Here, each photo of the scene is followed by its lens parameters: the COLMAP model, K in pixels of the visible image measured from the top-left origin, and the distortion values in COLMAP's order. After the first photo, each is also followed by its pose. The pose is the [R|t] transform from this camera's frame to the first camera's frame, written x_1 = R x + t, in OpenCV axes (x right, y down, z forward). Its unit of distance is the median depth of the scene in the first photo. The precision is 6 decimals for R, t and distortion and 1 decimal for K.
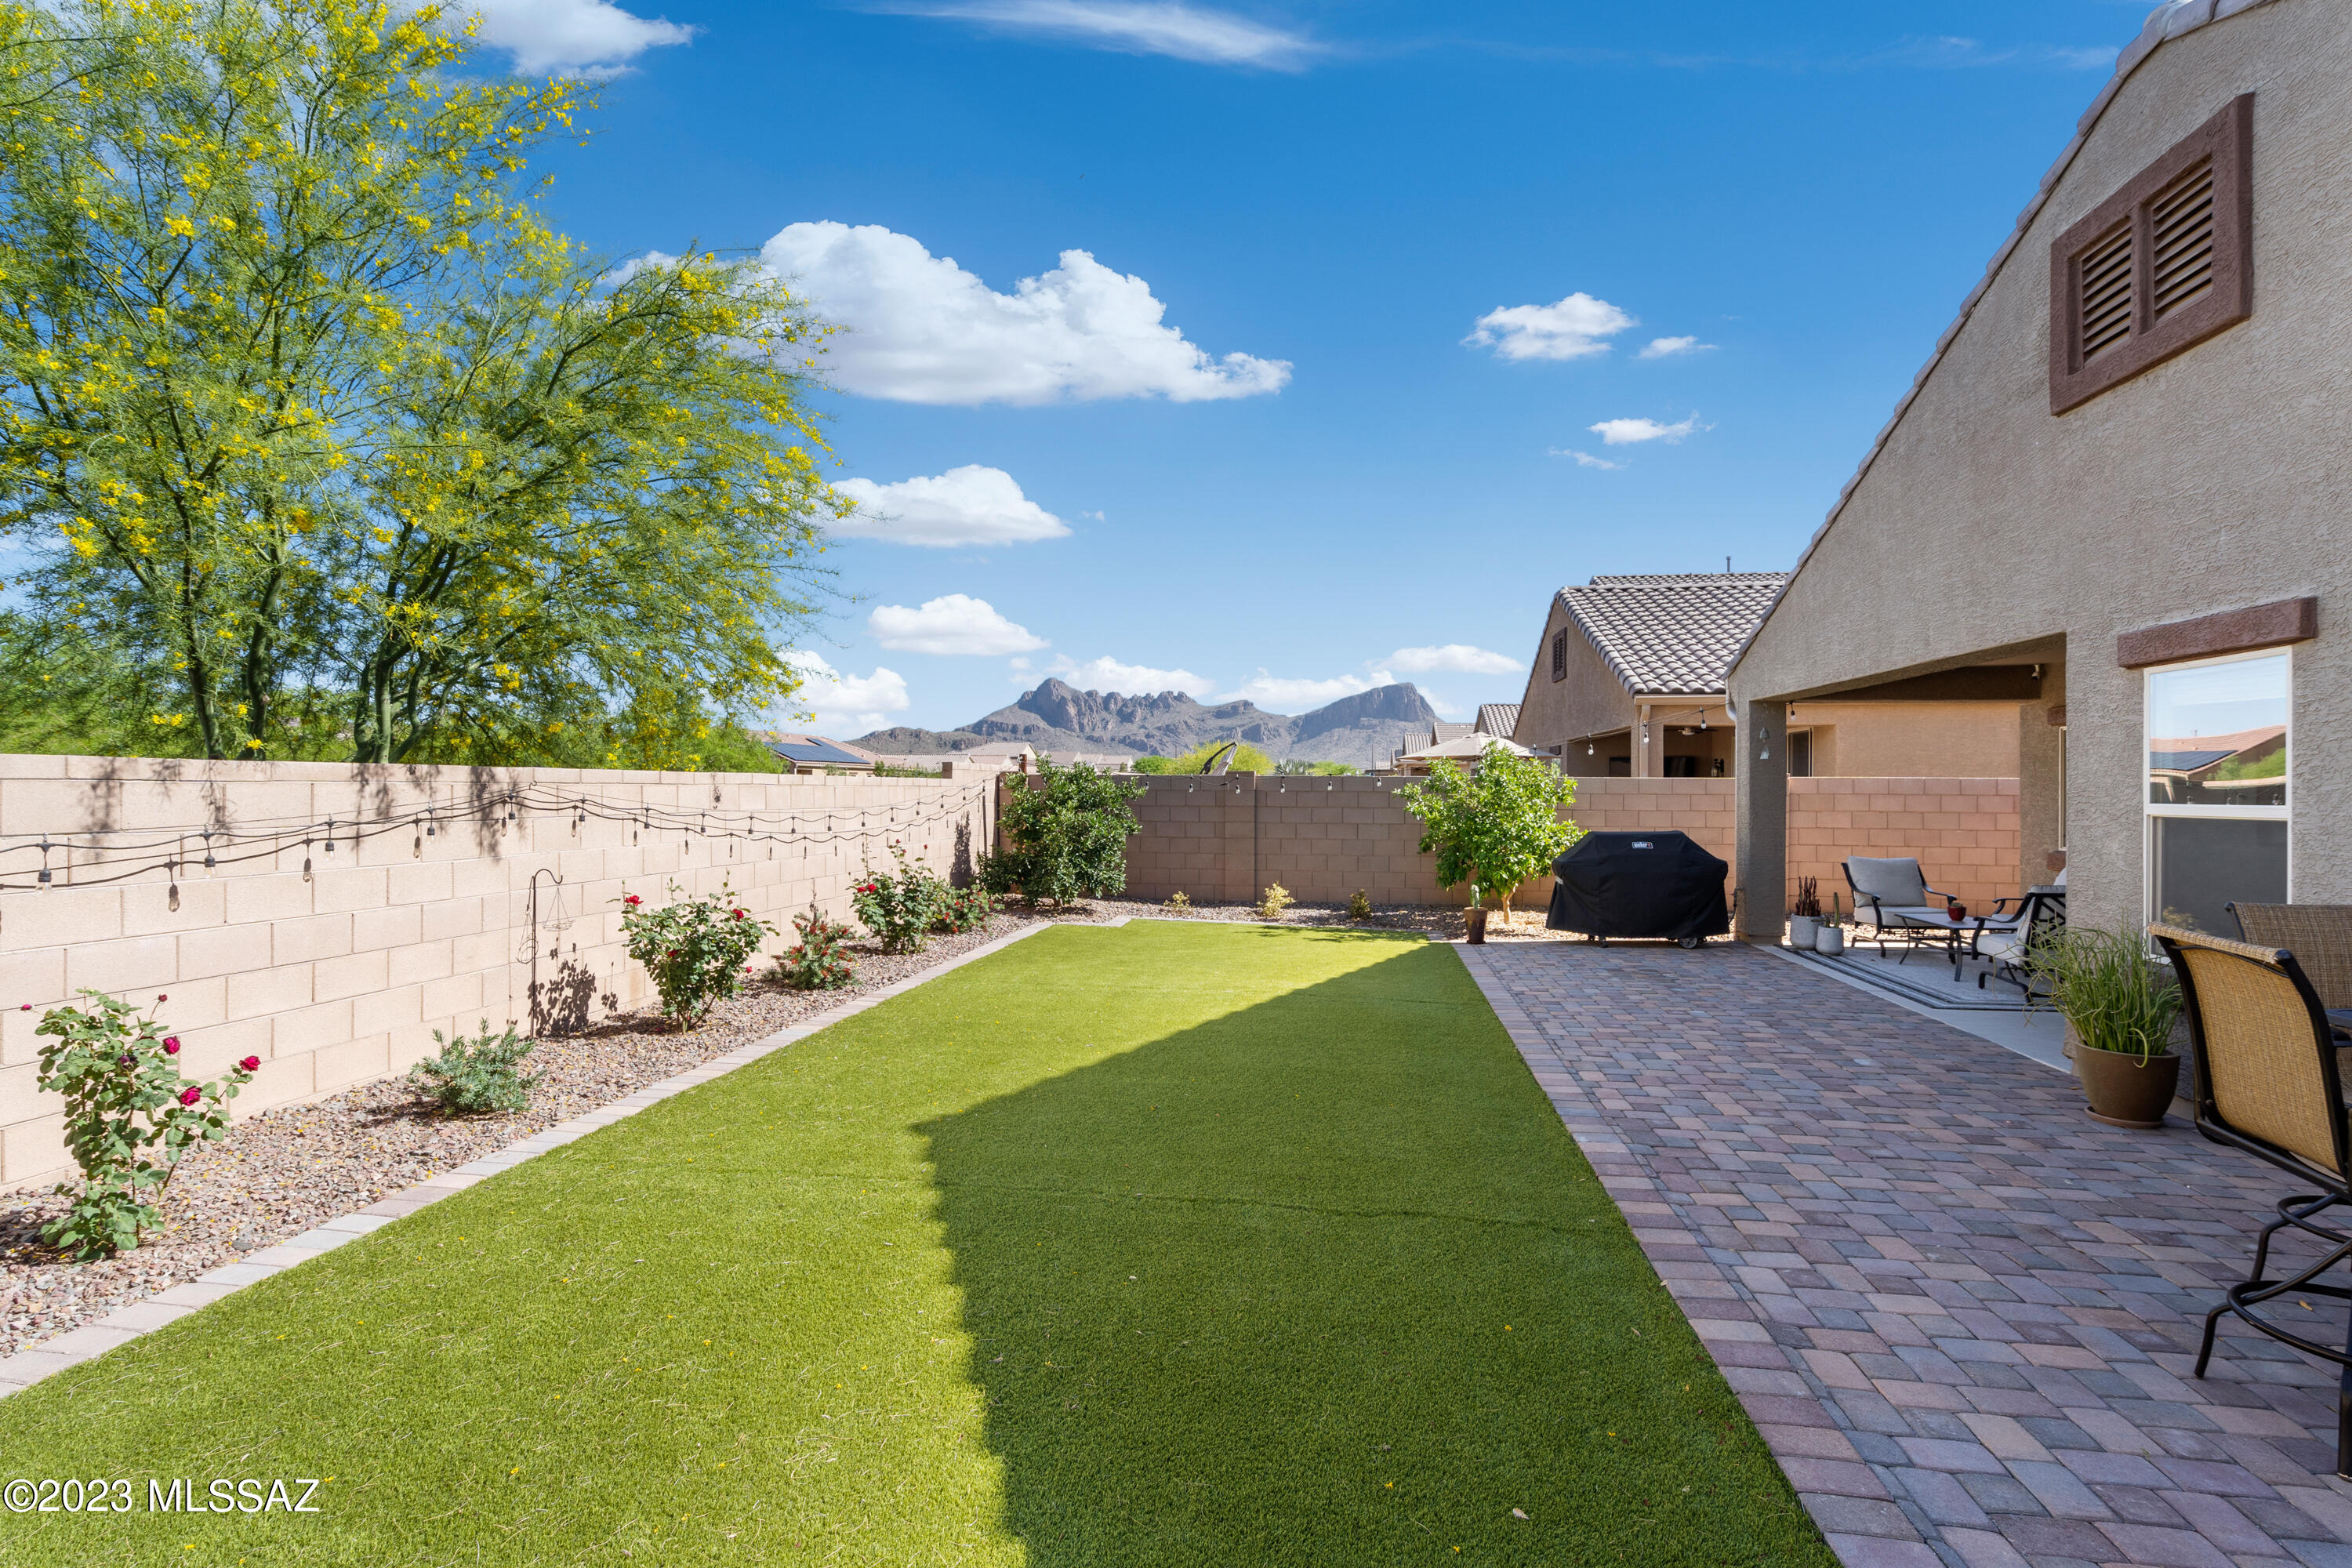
lens RADIAL K [[1088.1, 0, 1183.0], [0, 1088.1, 780.9], [0, 0, 1]] dist [-0.004602, 0.002060]
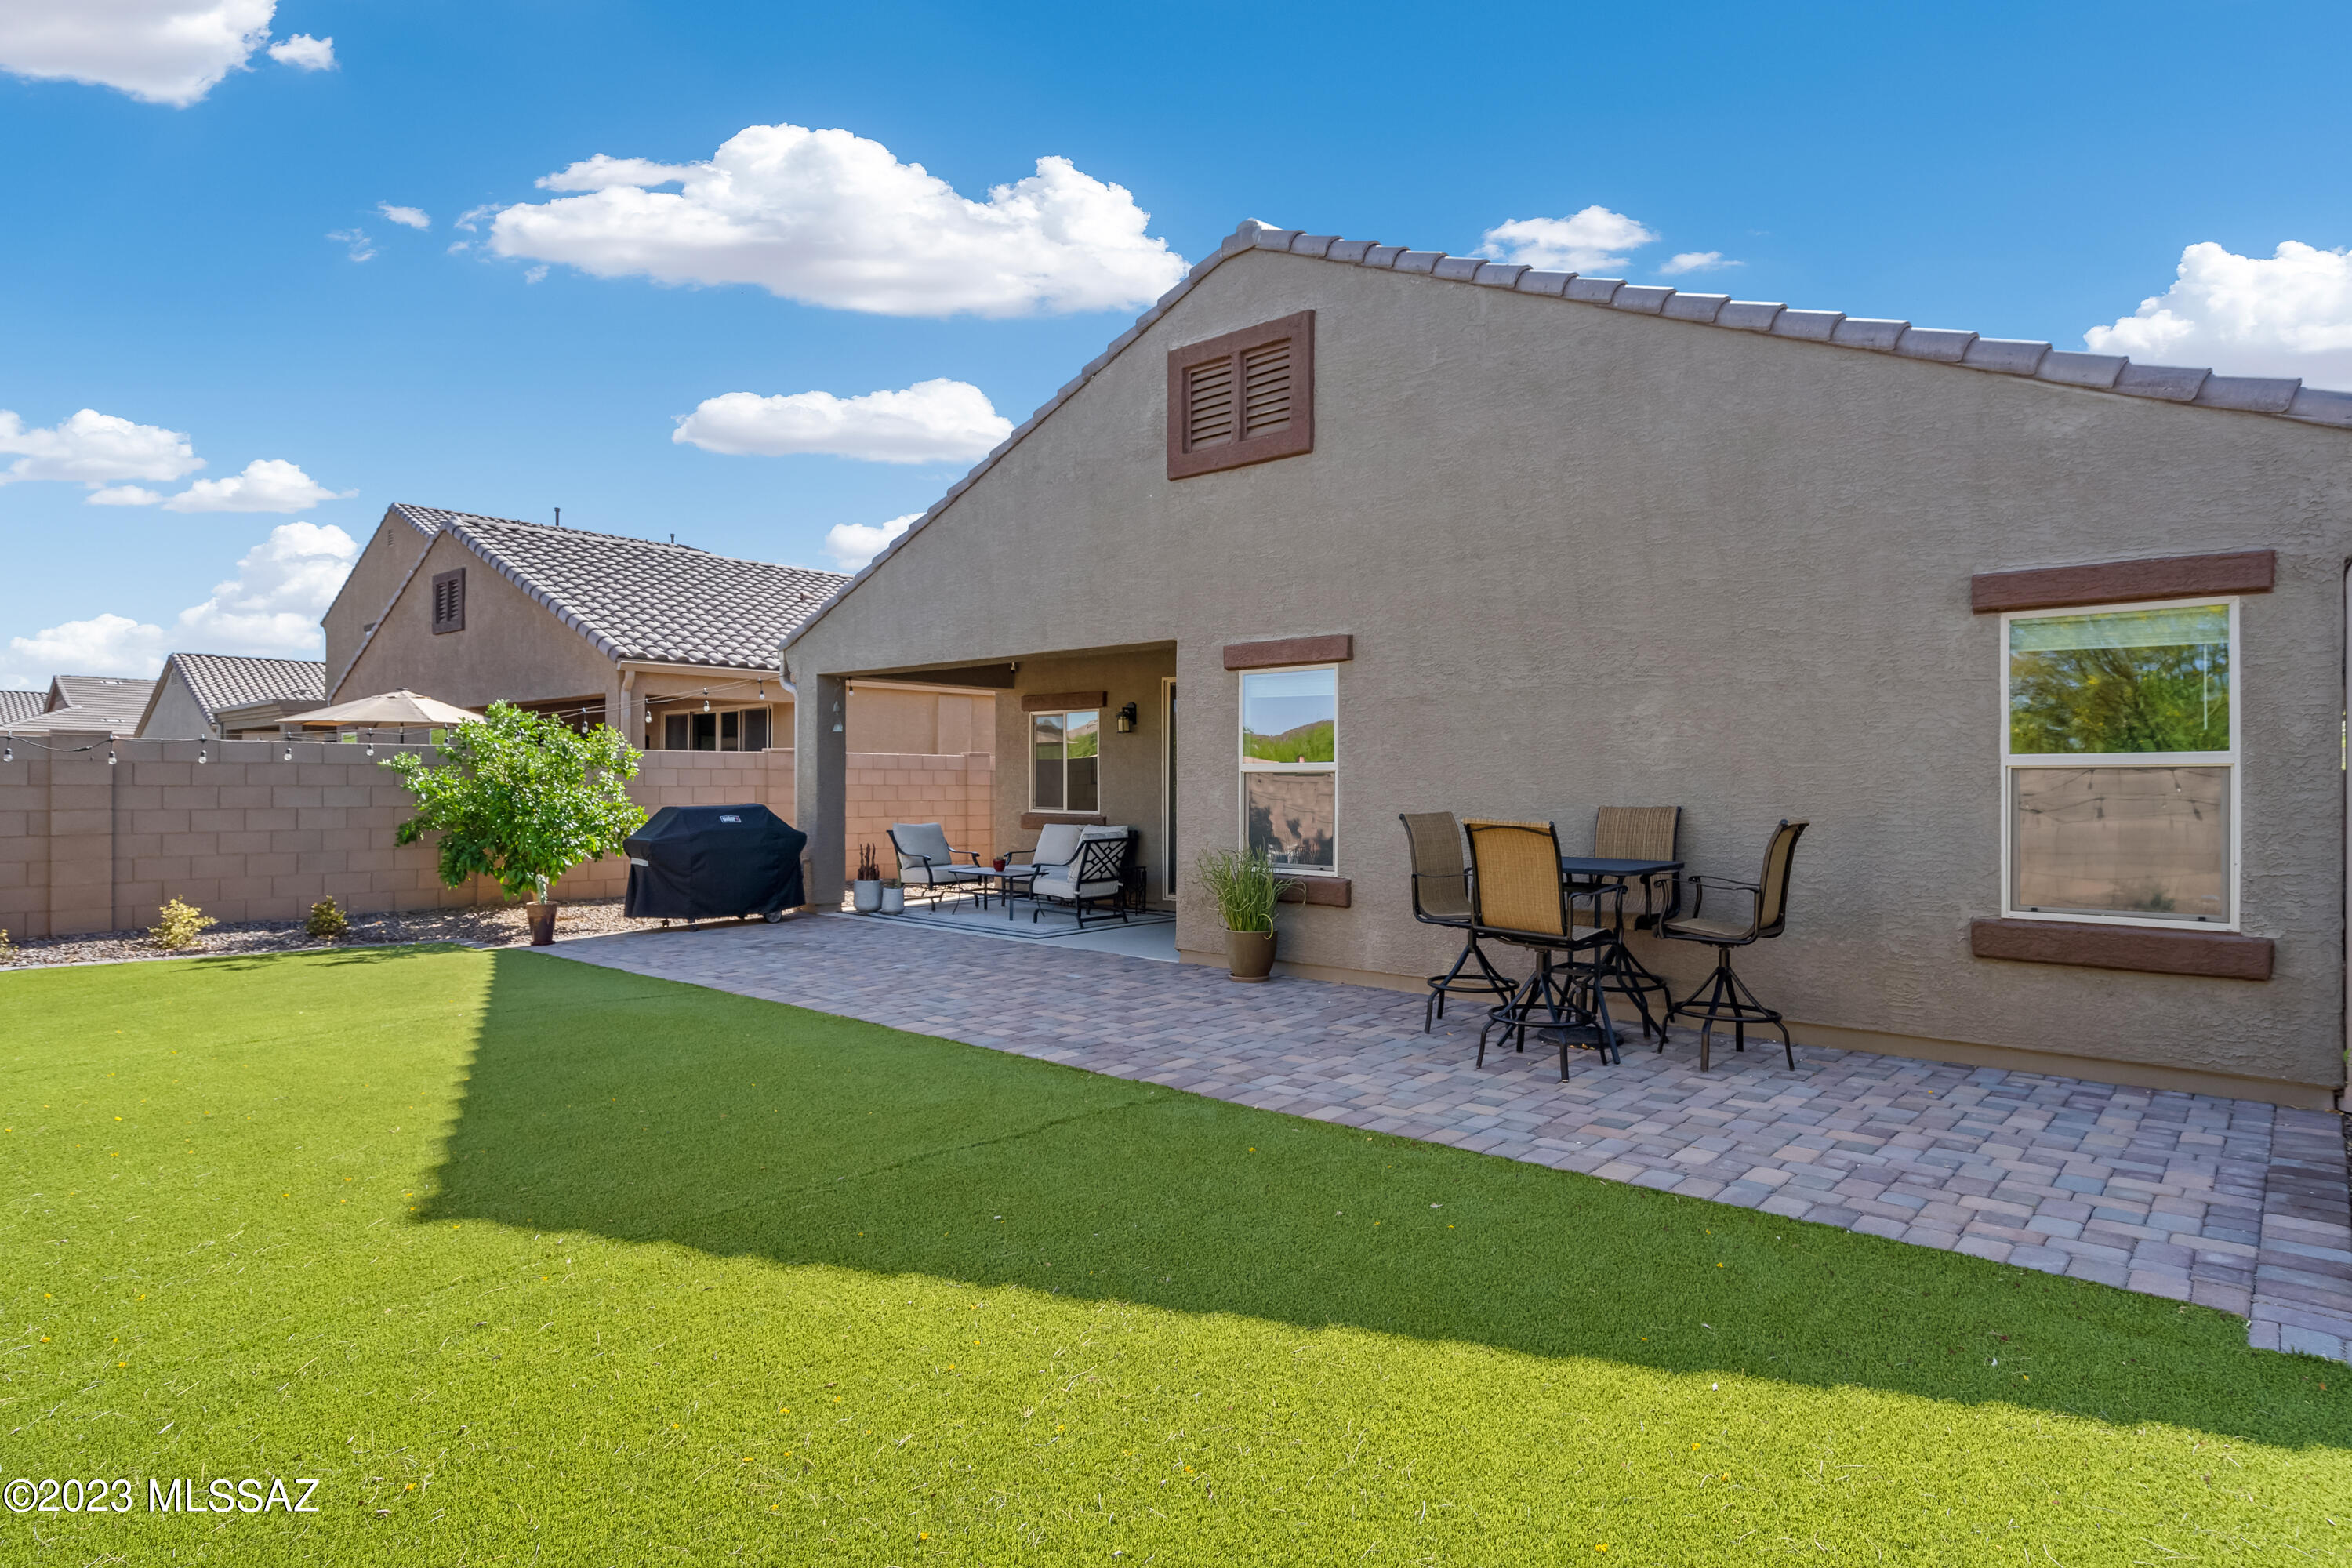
lens RADIAL K [[1264.8, 0, 1180.5], [0, 1264.8, 765.3], [0, 0, 1]] dist [-0.000281, 0.000557]
pose [[0.539531, 0.006927, 0.841938, -0.419494], [-0.004695, 0.999975, -0.005219, 0.023249], [-0.841953, -0.001137, 0.539550, 0.108828]]
